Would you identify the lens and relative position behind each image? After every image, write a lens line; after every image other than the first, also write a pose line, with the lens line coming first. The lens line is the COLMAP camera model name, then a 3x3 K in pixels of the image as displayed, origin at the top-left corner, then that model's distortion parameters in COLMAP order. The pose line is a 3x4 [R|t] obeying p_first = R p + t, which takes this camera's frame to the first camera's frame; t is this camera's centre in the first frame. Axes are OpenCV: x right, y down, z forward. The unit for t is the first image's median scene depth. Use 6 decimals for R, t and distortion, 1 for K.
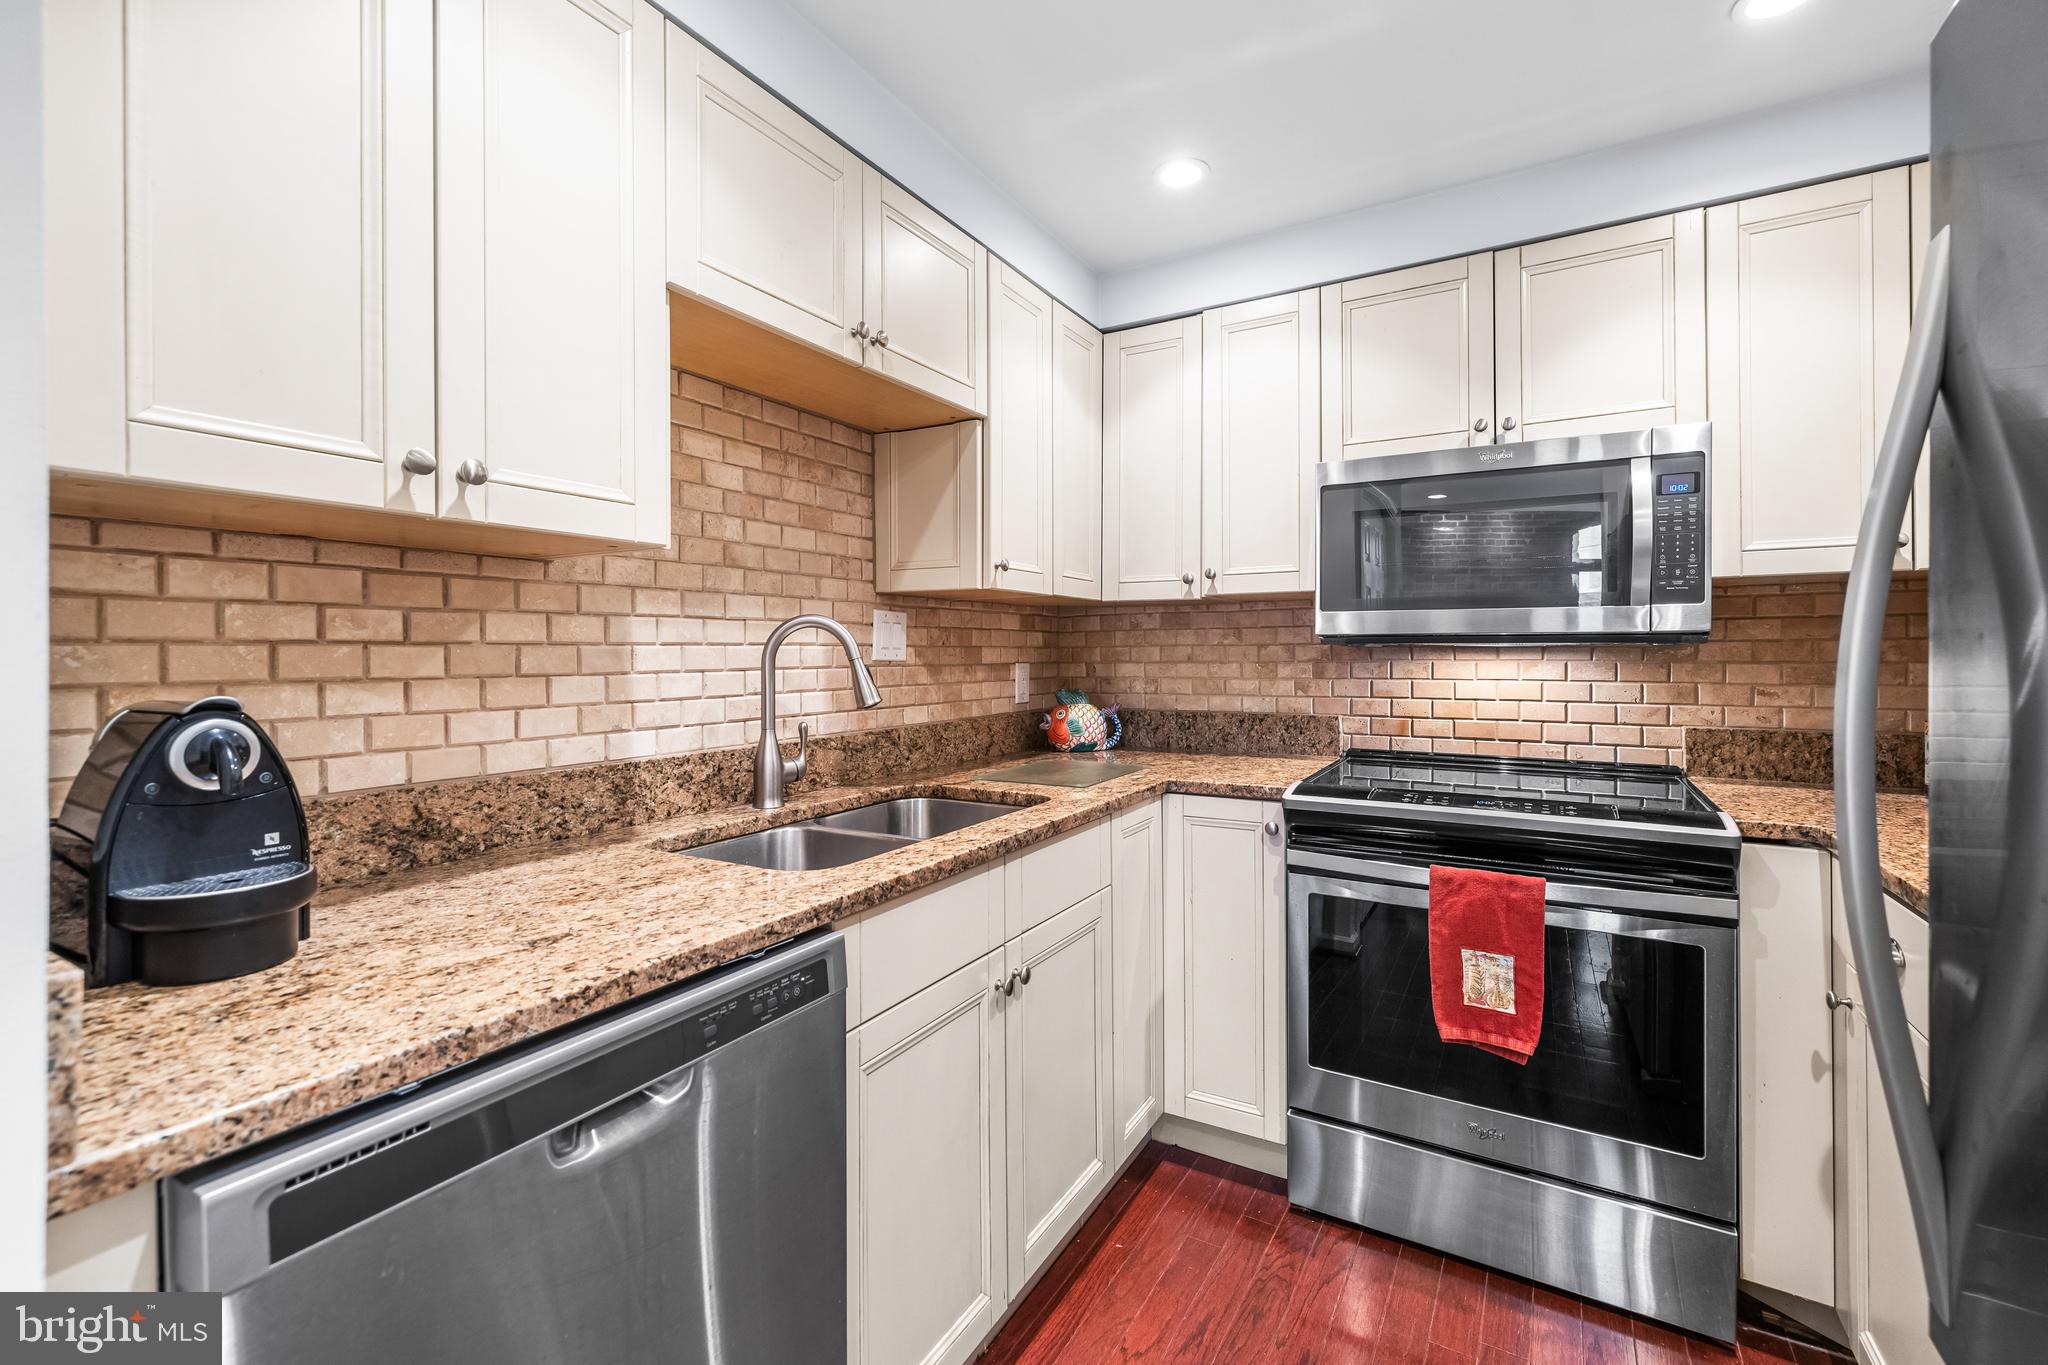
lens RADIAL K [[879.6, 0, 1018.4], [0, 879.6, 658.3], [0, 0, 1]] dist [0.000539, 0.000962]
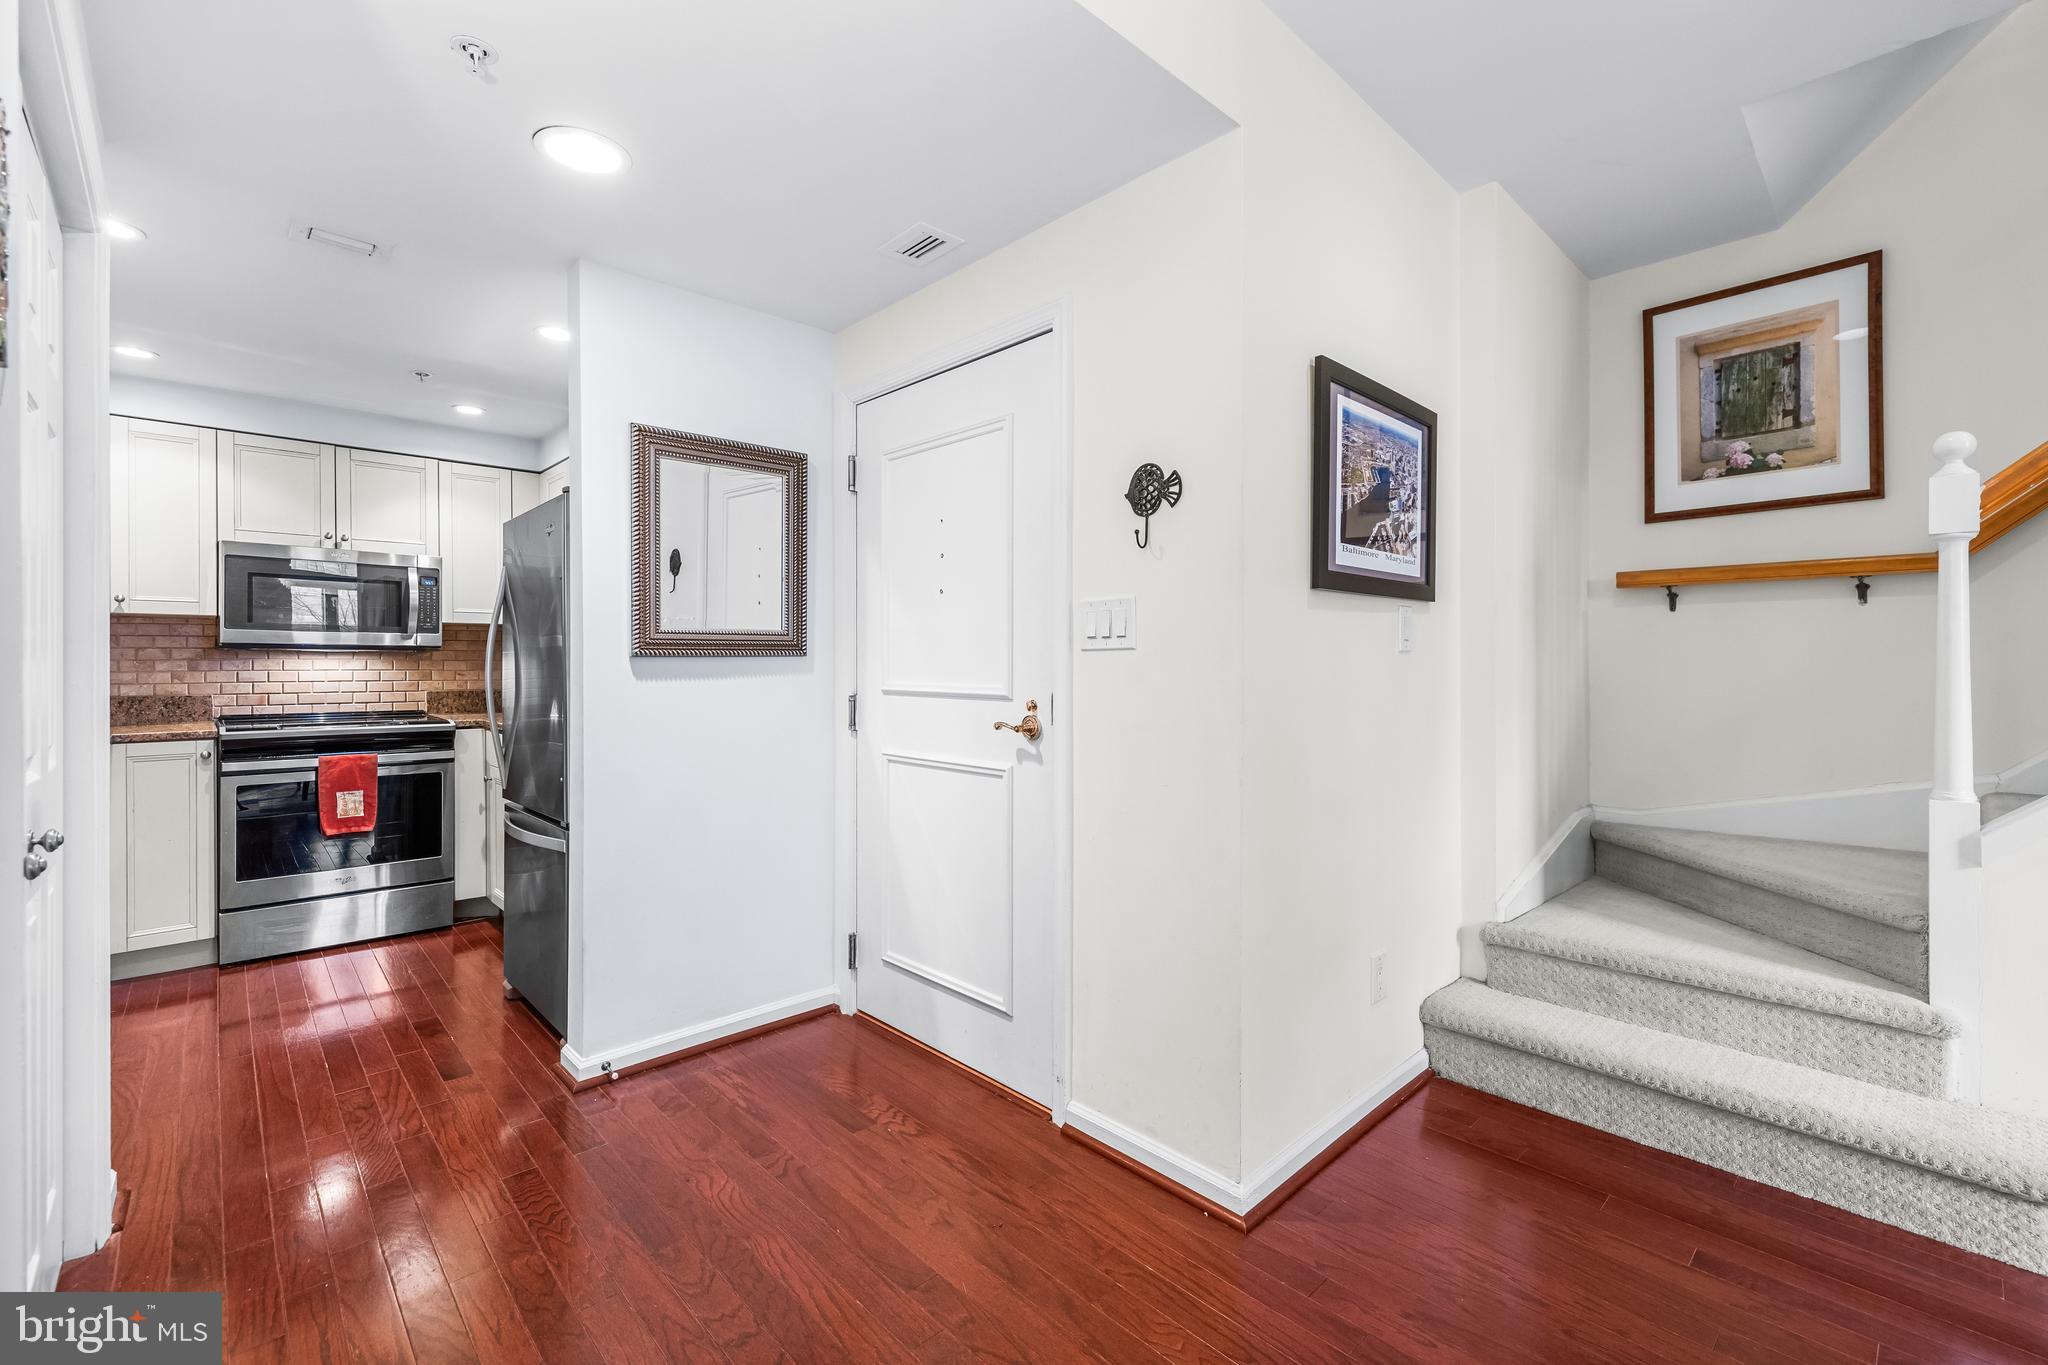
lens RADIAL K [[879.6, 0, 1018.4], [0, 879.6, 658.3], [0, 0, 1]] dist [0.000539, 0.000962]
pose [[0.277984, 0.008499, 0.960548, -0.885714], [0.002420, 0.999951, -0.009548, 0.023613], [-0.960583, 0.004978, 0.277950, -0.961590]]
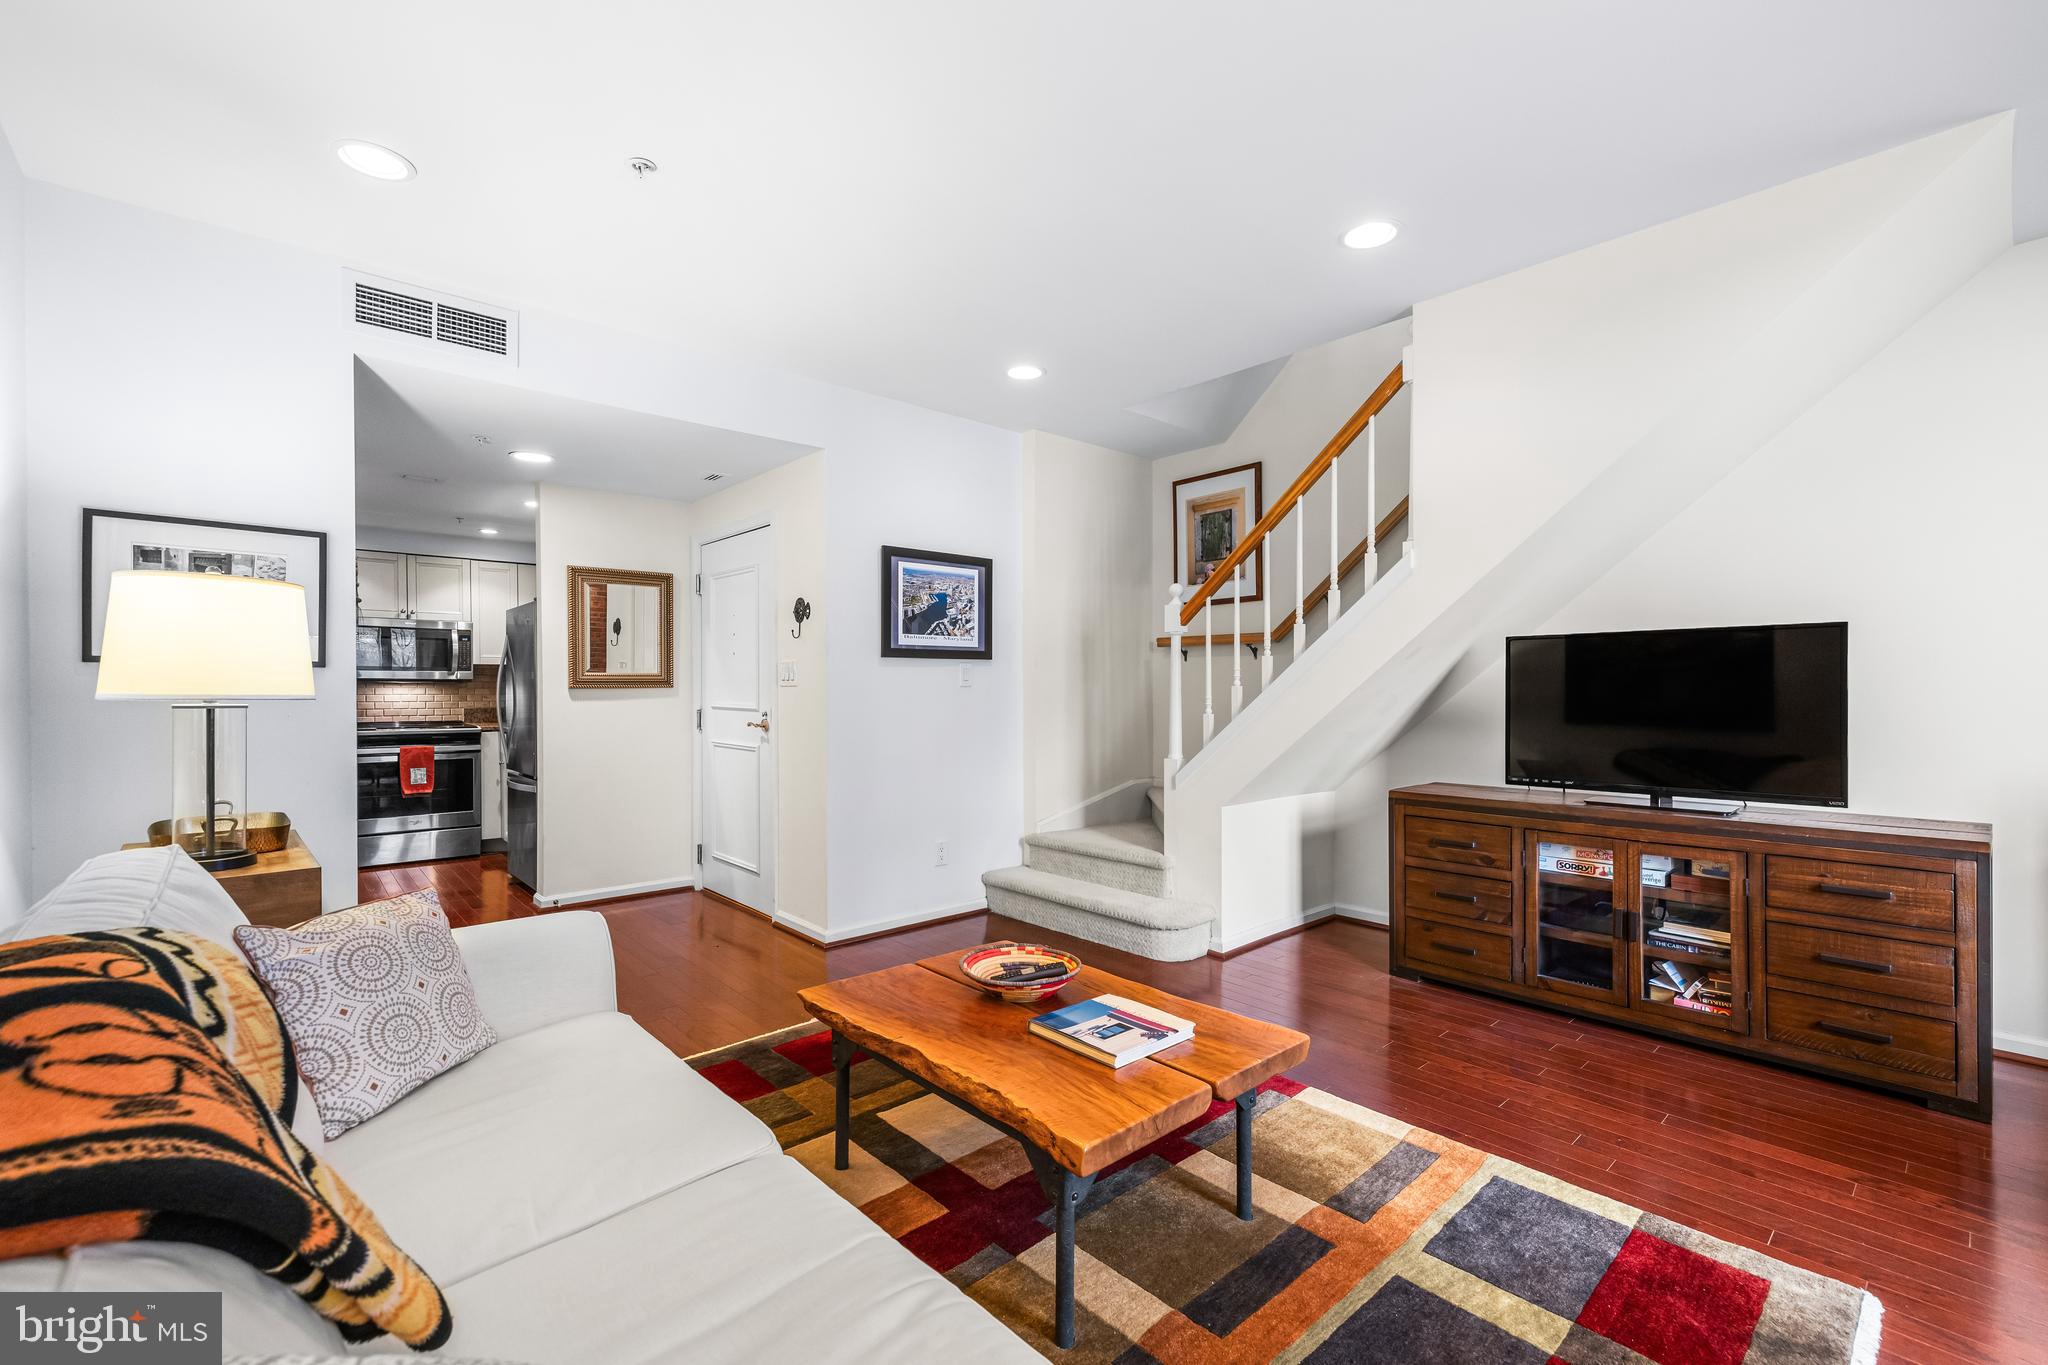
lens RADIAL K [[876.7, 0, 1017.6], [0, 876.7, 690.9], [0, 0, 1]] dist [0.002395, 0.000941]
pose [[0.306863, -0.001872, 0.951752, -1.711559], [0.001326, 0.999998, 0.001539, 0.012513], [-0.951753, 0.000790, 0.306865, -1.956098]]
